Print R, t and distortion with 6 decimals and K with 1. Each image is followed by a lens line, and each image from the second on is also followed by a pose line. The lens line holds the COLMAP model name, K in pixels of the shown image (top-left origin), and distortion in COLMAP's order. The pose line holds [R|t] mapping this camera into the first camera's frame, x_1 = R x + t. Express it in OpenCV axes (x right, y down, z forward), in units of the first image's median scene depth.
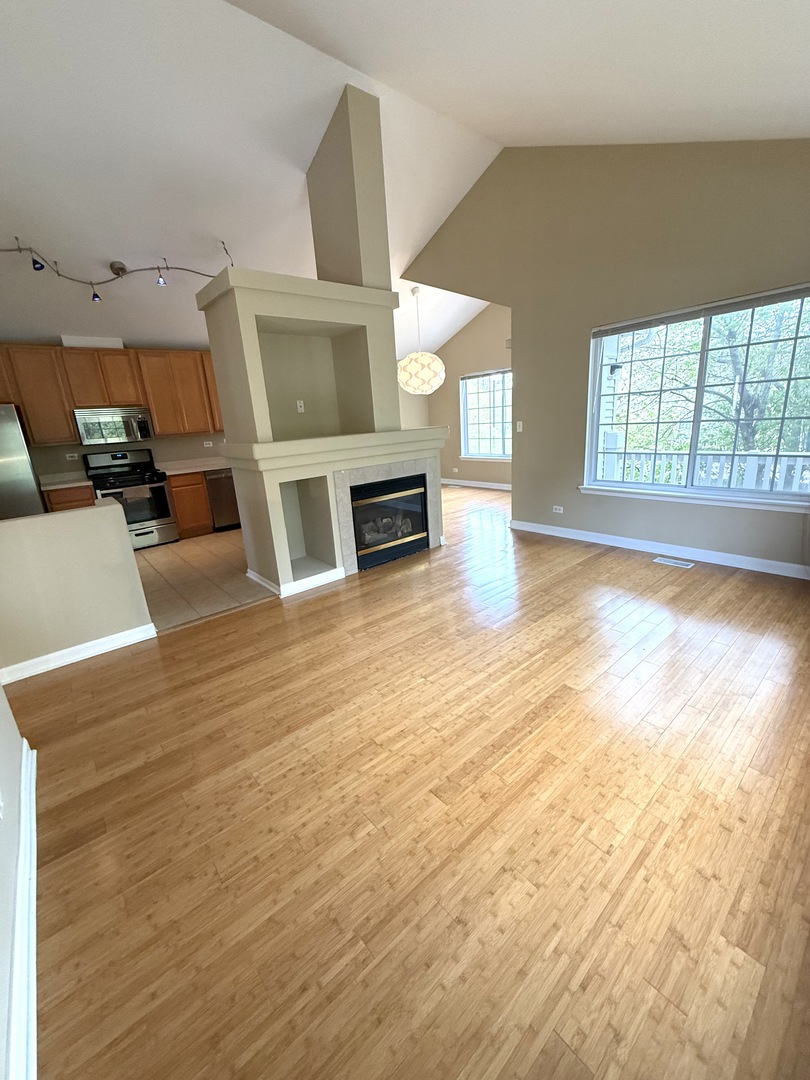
lens RADIAL K [[428.8, 0, 405.0], [0, 428.8, 540.0], [0, 0, 1]] dist [-0.013013, -0.000240]
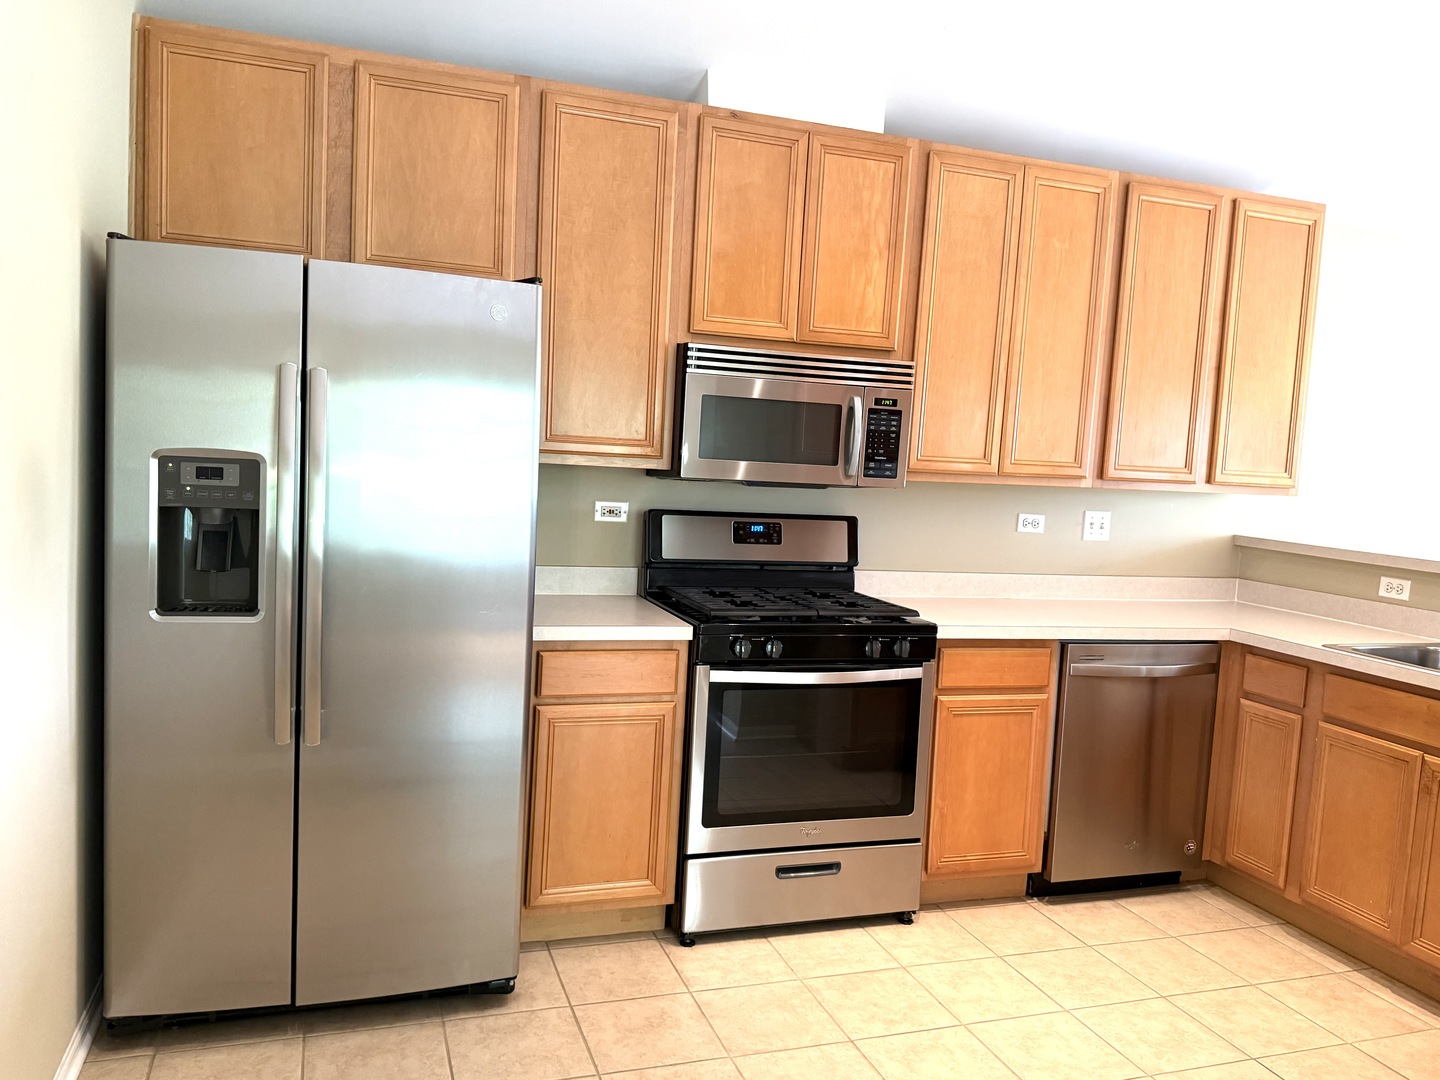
lens RADIAL K [[1089.0, 0, 720.0], [0, 1089.0, 540.0], [0, 0, 1]] dist [0.003998, 0.000808]
pose [[0.924649, 0.145809, -0.351802, -0.467110], [-0.208597, 0.966807, -0.147552, -0.090146], [0.318610, 0.209818, 0.924372, 0.389686]]
